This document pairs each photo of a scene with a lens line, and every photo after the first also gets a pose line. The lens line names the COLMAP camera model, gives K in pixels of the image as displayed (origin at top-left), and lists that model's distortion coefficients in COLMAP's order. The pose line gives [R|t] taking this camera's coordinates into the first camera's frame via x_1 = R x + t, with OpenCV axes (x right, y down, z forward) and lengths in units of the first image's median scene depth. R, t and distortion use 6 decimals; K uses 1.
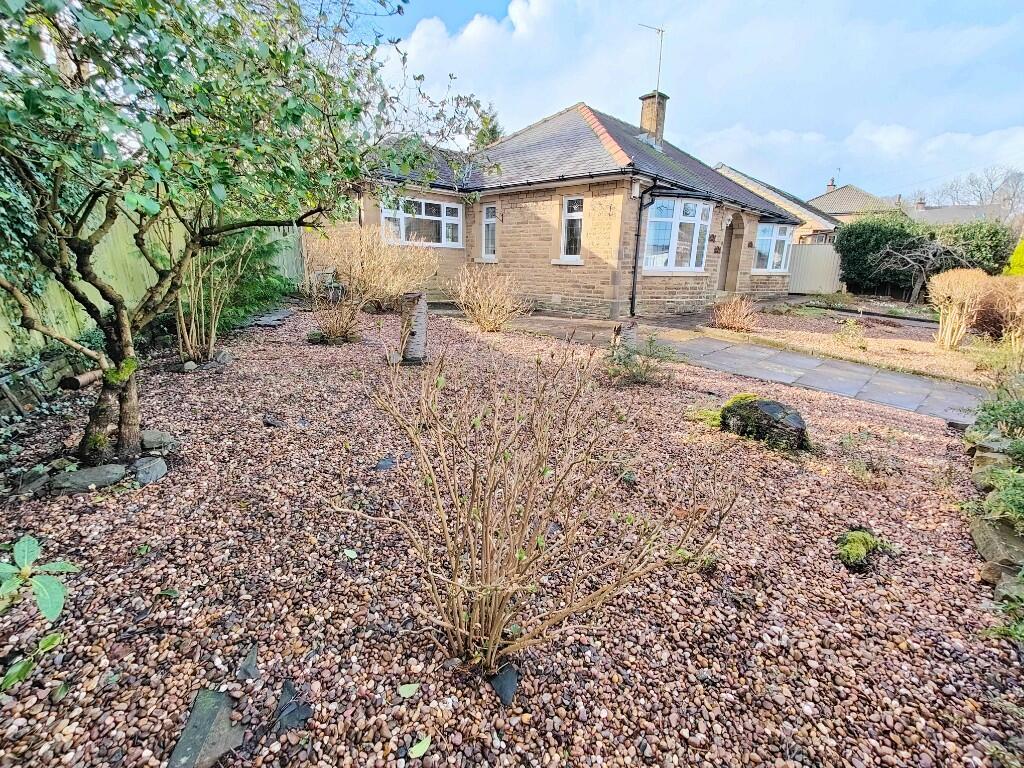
lens RADIAL K [[452.9, 0, 512.0], [0, 452.9, 384.0], [0, 0, 1]] dist [0.010521, -0.000378]
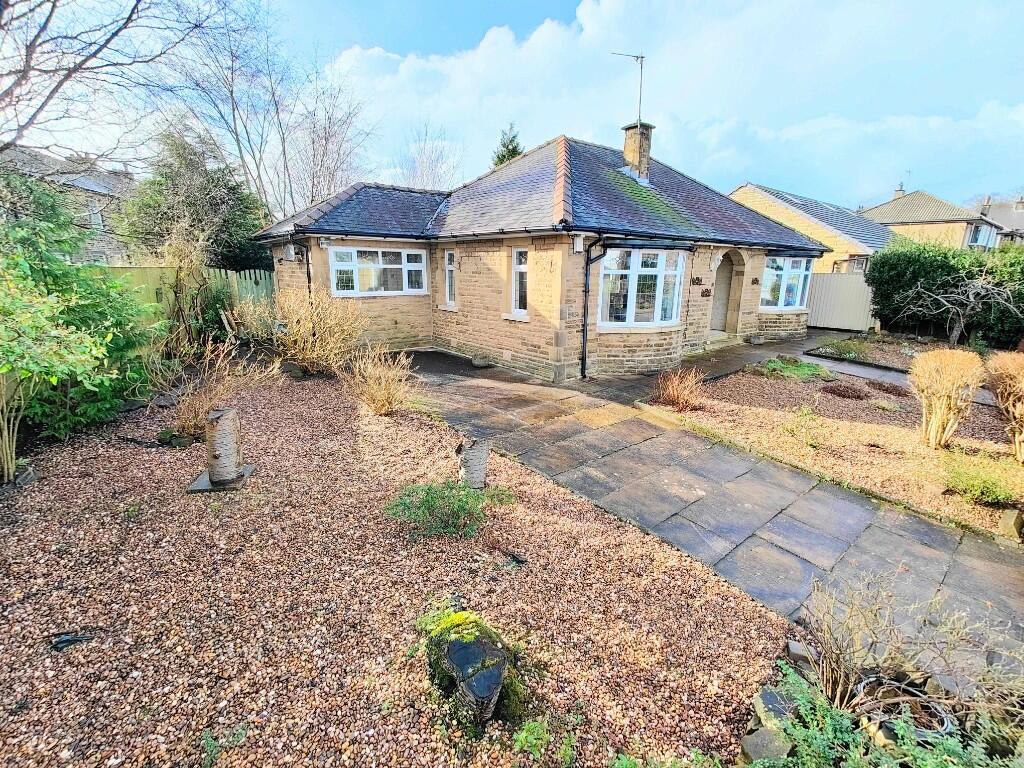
lens RADIAL K [[452.9, 0, 512.0], [0, 452.9, 384.0], [0, 0, 1]] dist [0.010521, -0.000378]
pose [[0.992615, 0.016547, -0.120176, 0.222444], [-0.017975, 0.999780, -0.010813, -0.119531], [0.119971, 0.012894, 0.992694, 0.079151]]
